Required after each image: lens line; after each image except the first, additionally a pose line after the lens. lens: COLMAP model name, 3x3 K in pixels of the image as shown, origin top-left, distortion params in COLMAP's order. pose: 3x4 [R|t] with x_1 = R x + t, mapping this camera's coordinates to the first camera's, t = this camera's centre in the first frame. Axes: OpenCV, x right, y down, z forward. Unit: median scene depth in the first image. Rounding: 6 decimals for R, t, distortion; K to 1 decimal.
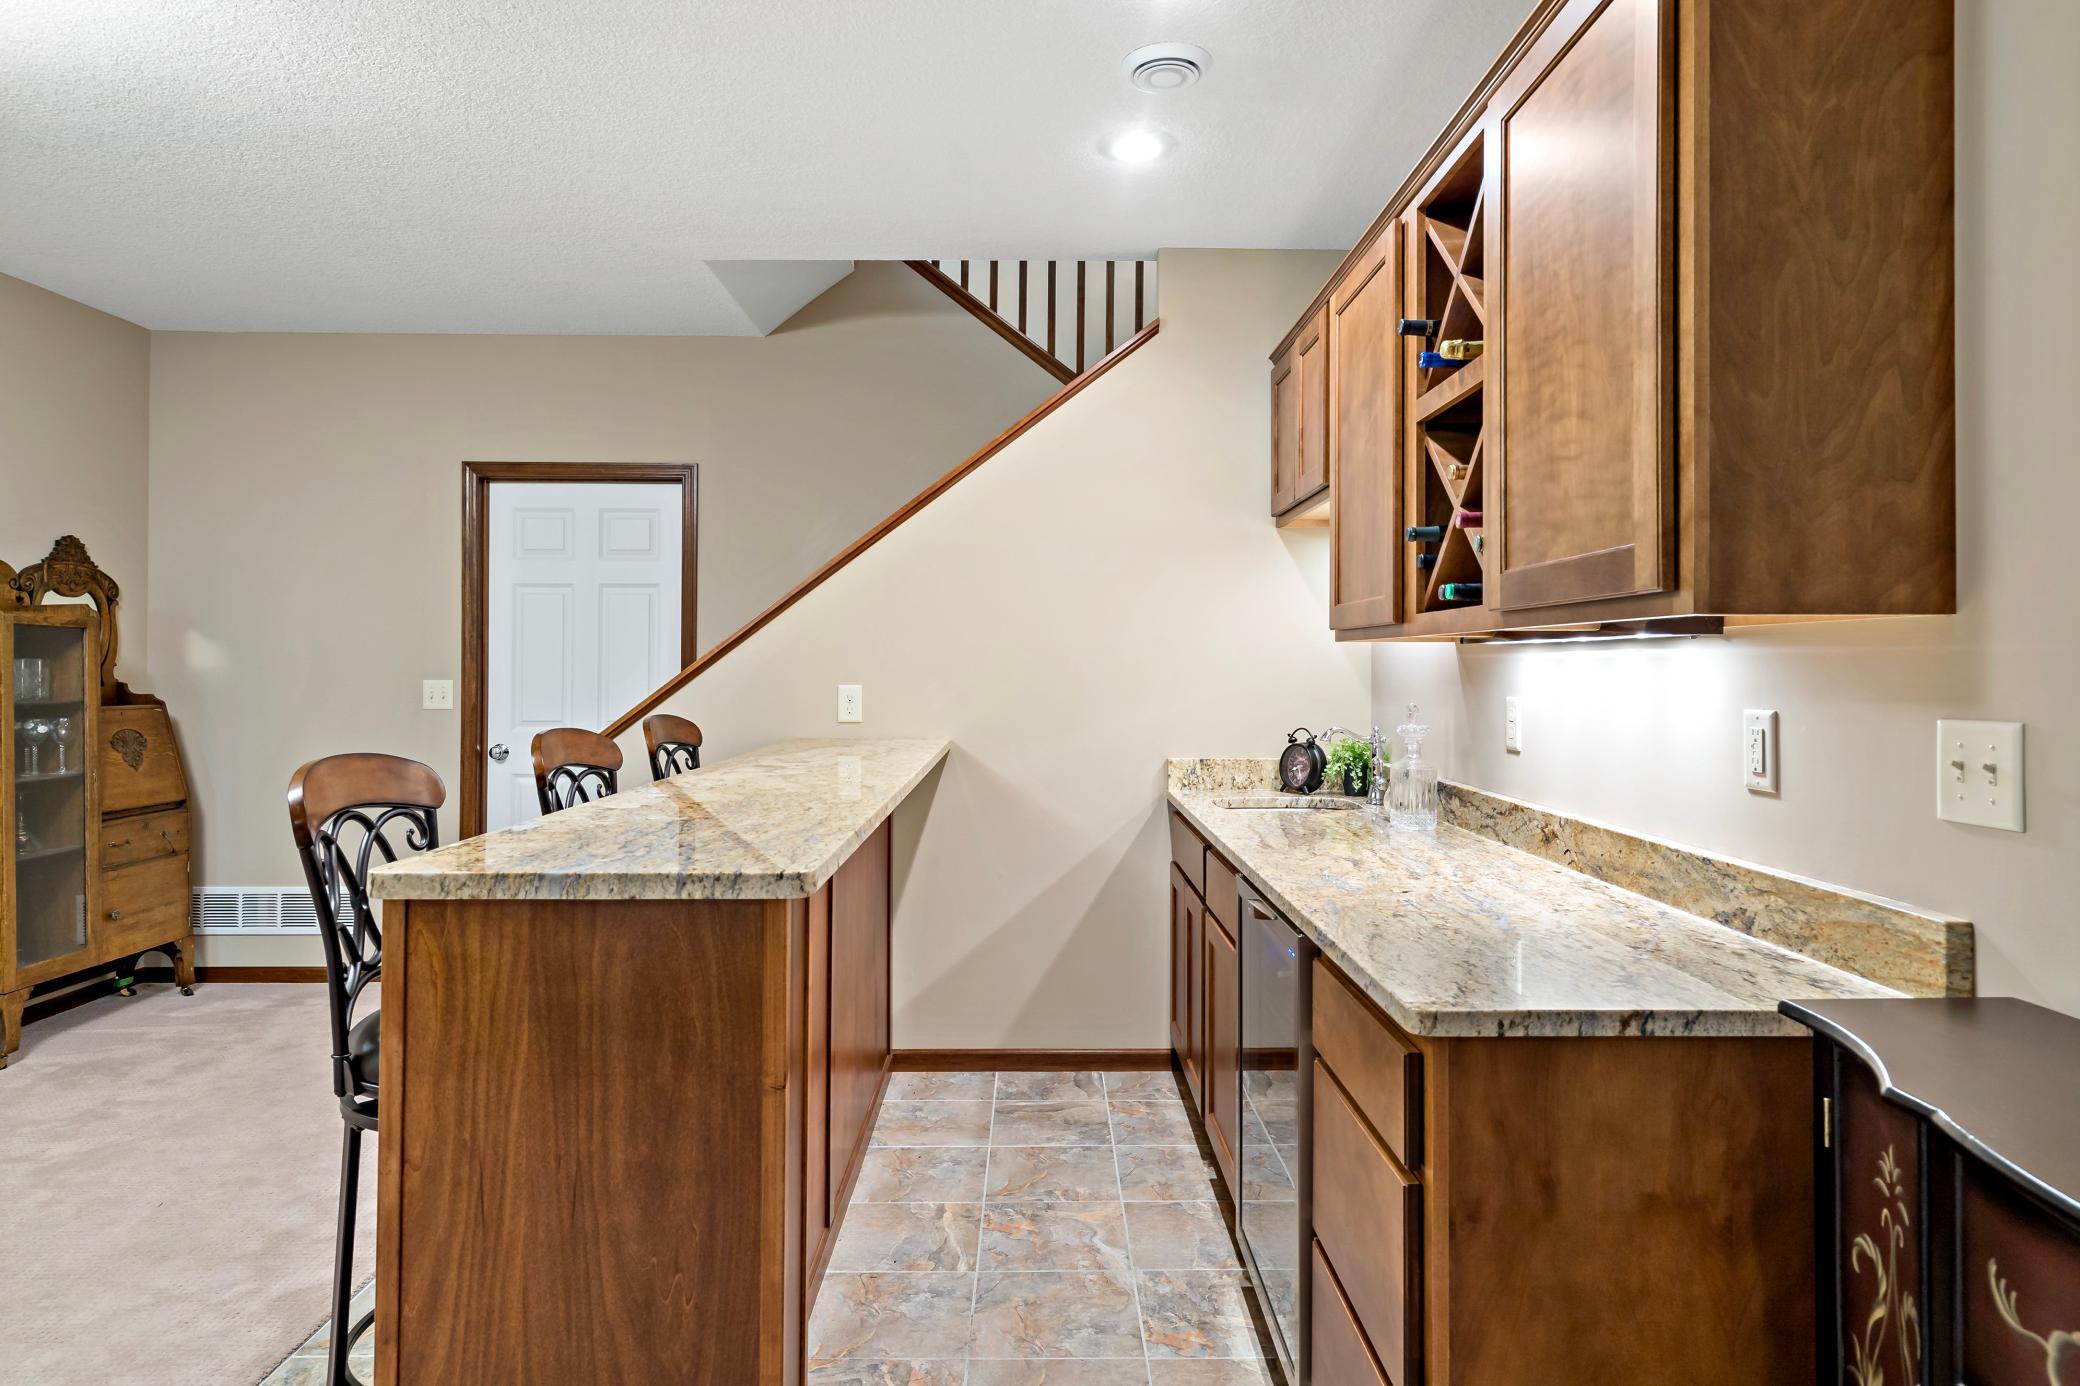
lens RADIAL K [[1219.7, 0, 1041.6], [0, 1219.7, 674.8], [0, 0, 1]] dist [0.005521, 0.003816]
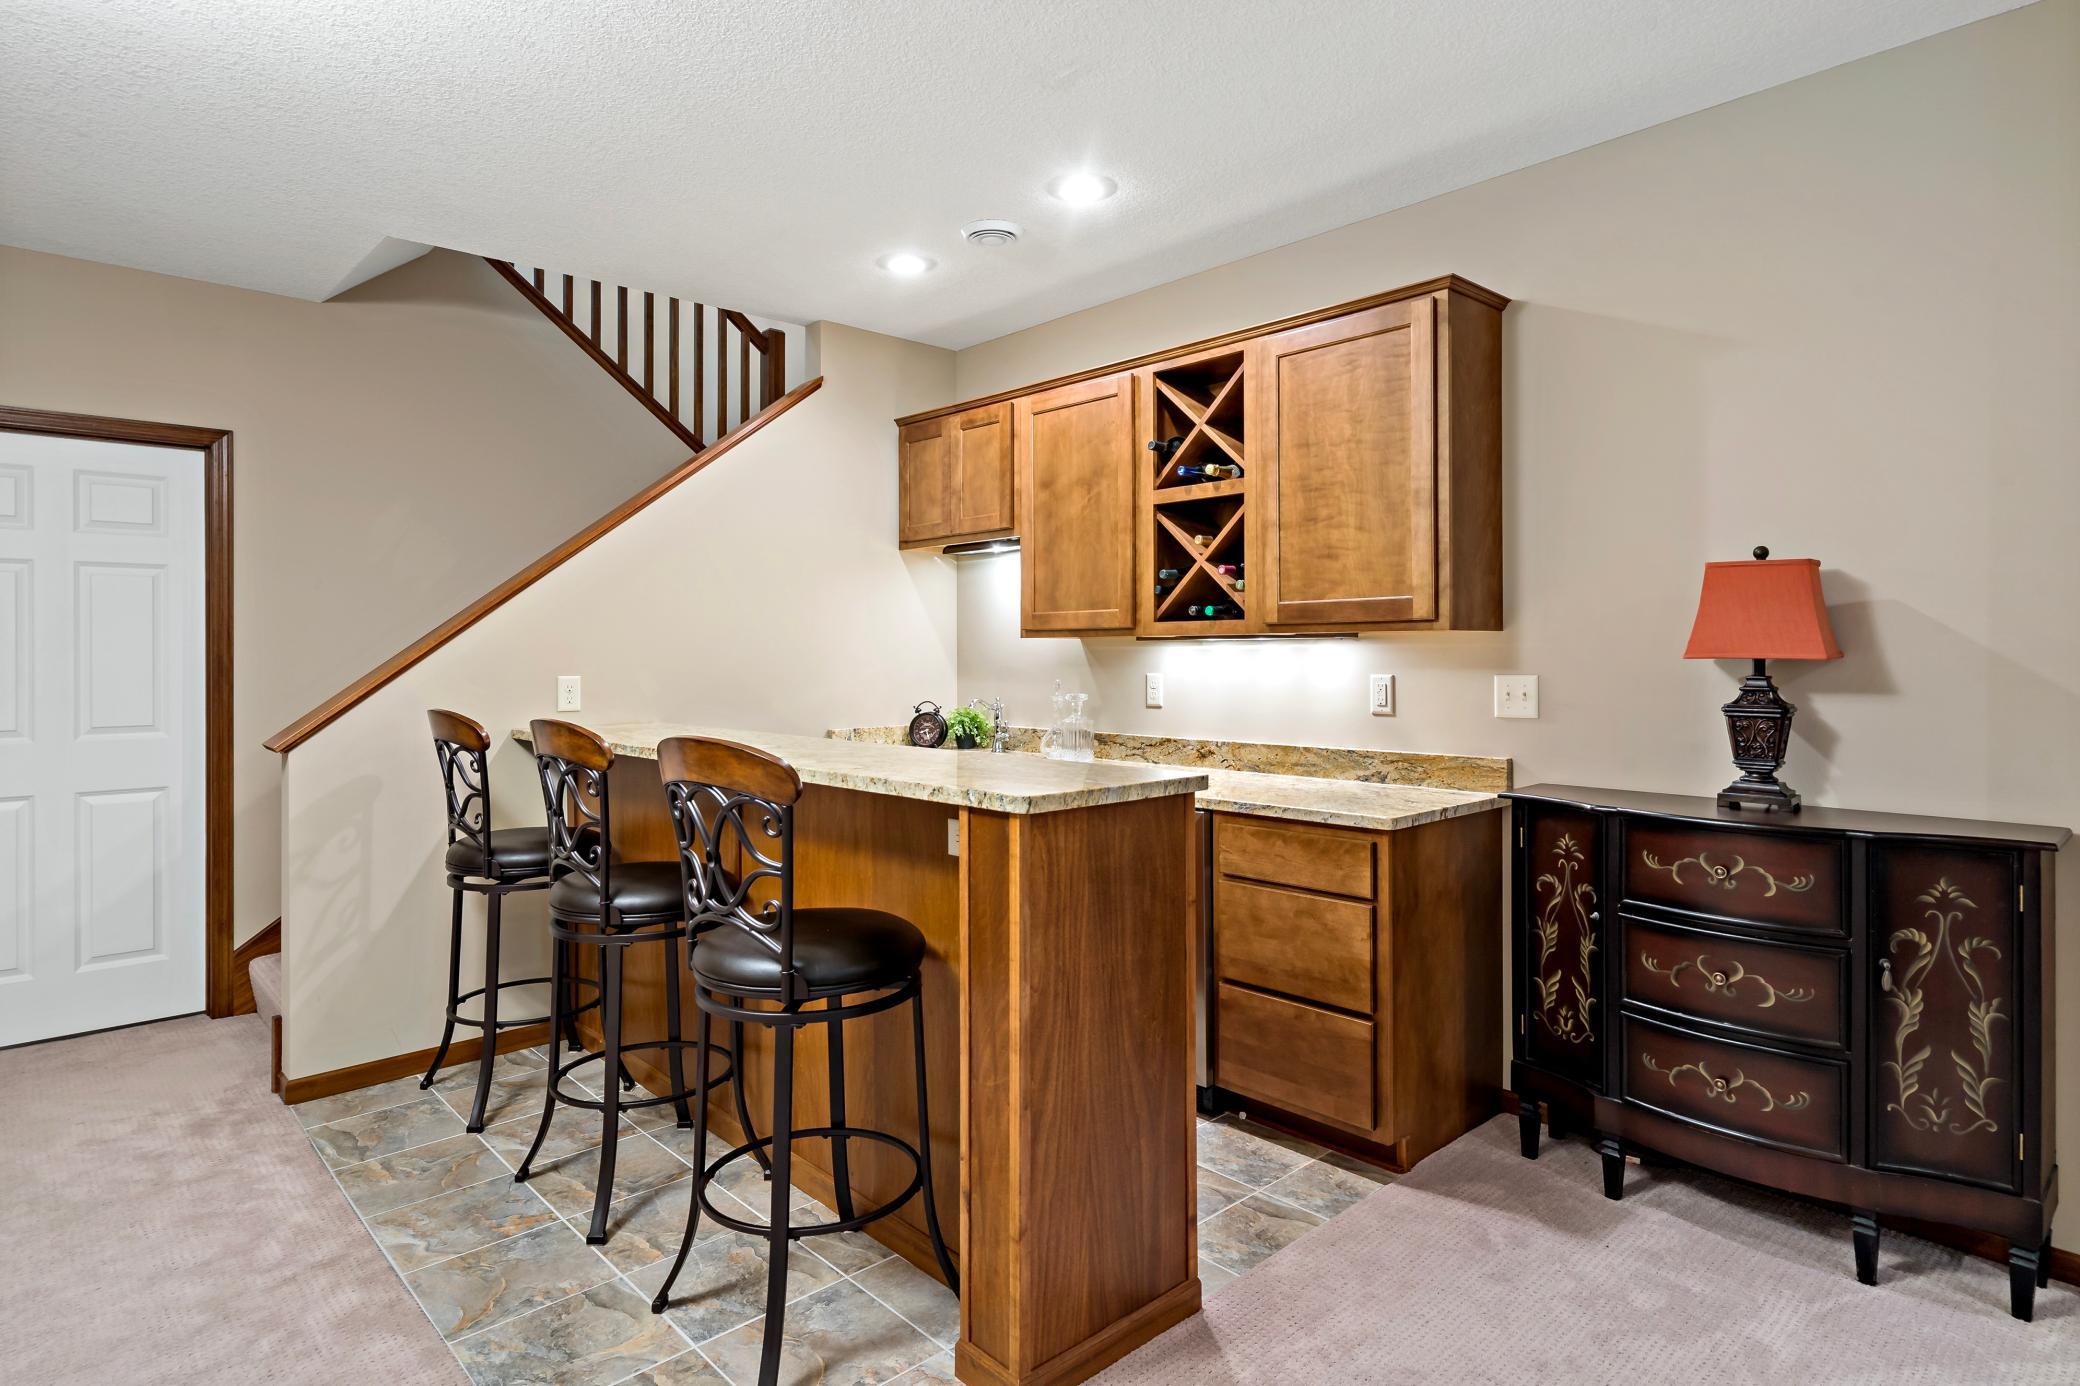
lens RADIAL K [[1141.7, 0, 1041.8], [0, 1141.7, 689.3], [0, 0, 1]] dist [0.008133, 0.000986]
pose [[0.736747, -0.026587, 0.675646, -1.172408], [0.011446, 0.999574, 0.026852, -0.005093], [-0.676072, -0.012050, 0.736737, -0.031142]]
